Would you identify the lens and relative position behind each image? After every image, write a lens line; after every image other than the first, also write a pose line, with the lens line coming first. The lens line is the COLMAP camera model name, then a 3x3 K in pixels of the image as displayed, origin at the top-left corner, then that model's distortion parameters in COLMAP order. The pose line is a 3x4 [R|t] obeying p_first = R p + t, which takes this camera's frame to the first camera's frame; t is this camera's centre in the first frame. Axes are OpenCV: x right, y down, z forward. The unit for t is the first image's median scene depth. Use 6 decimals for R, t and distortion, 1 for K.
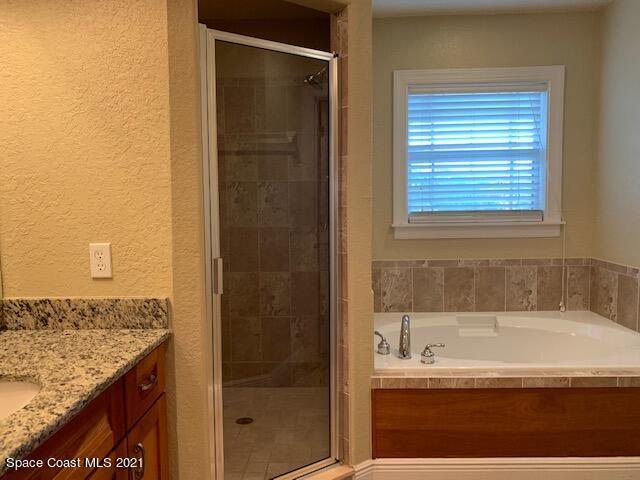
lens RADIAL K [[501.2, 0, 326.9], [0, 501.2, 239.2], [0, 0, 1]] dist [0.019631, -0.019064]
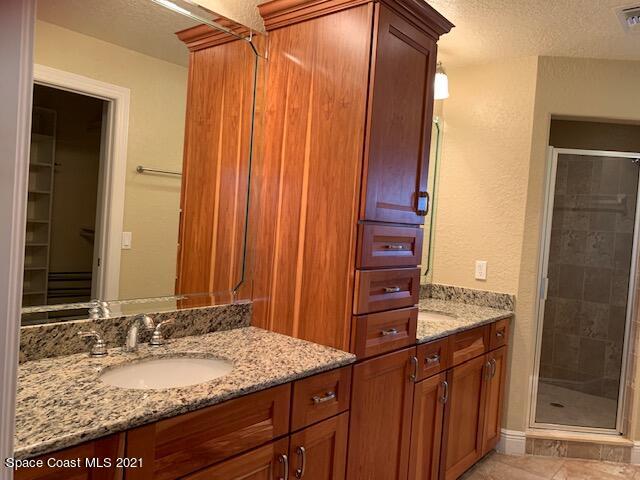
lens RADIAL K [[501.2, 0, 322.6], [0, 501.2, 235.5], [0, 0, 1]] dist [0.019631, -0.019064]
pose [[0.786512, 0.081408, -0.612186, 0.222855], [-0.125887, 0.991595, -0.029872, 0.040589], [0.604609, 0.100561, 0.790149, -0.835776]]
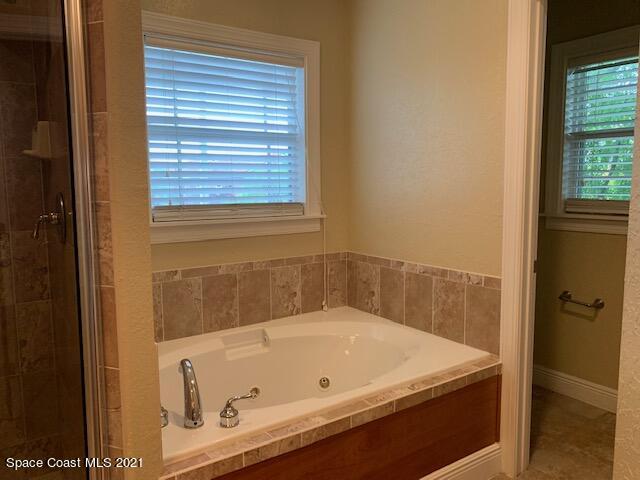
lens RADIAL K [[501.2, 0, 334.1], [0, 501.2, 240.1], [0, 0, 1]] dist [0.019631, -0.019064]
pose [[0.810512, -0.055179, 0.583117, -0.073056], [0.041716, 0.998463, 0.036499, -0.029281], [-0.584234, -0.005257, 0.811568, 0.341062]]
